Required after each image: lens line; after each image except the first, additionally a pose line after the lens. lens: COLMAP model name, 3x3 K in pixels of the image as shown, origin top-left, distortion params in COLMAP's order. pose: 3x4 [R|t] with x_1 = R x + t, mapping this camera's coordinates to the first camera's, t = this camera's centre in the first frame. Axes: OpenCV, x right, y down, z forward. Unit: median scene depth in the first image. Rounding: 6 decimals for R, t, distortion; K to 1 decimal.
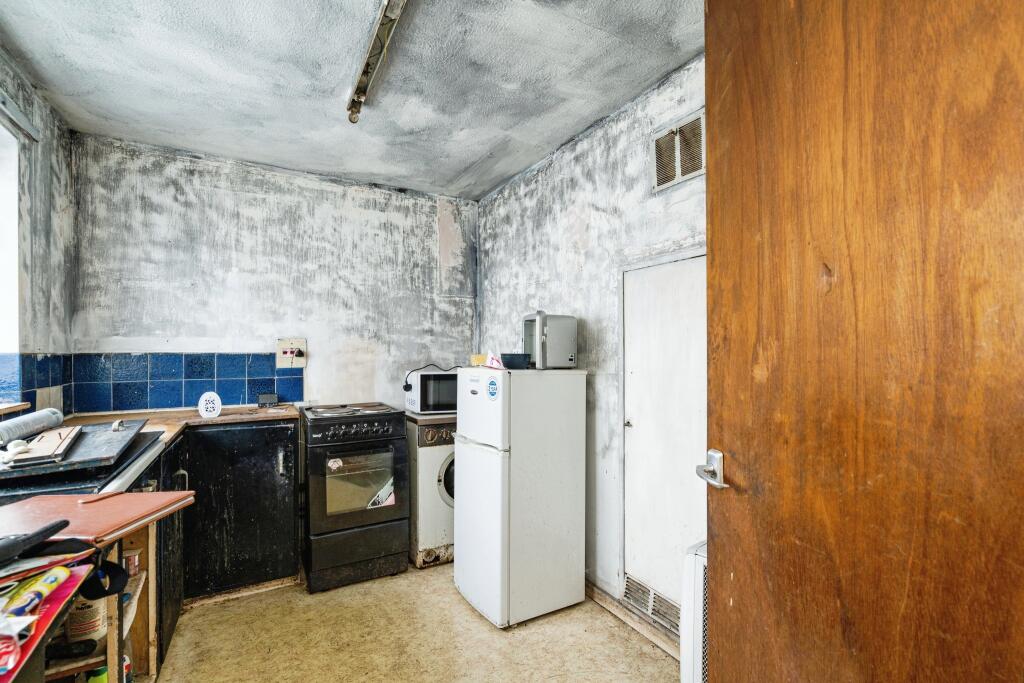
lens RADIAL K [[472.0, 0, 503.7], [0, 472.0, 348.4], [0, 0, 1]] dist [0.001249, 0.001140]
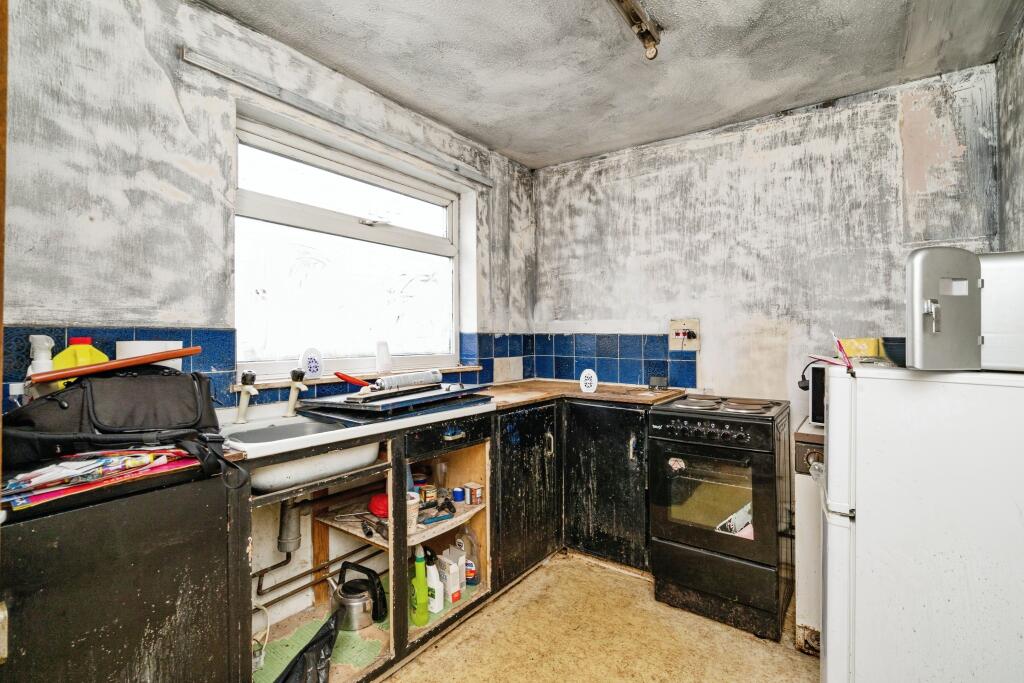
lens RADIAL K [[472.0, 0, 506.3], [0, 472.0, 332.0], [0, 0, 1]] dist [0.001249, 0.001140]
pose [[0.425319, 0.002659, -0.905040, 0.252954], [0.000085, 0.999996, 0.002978, 0.002323], [0.905044, -0.001344, 0.425317, 0.312640]]
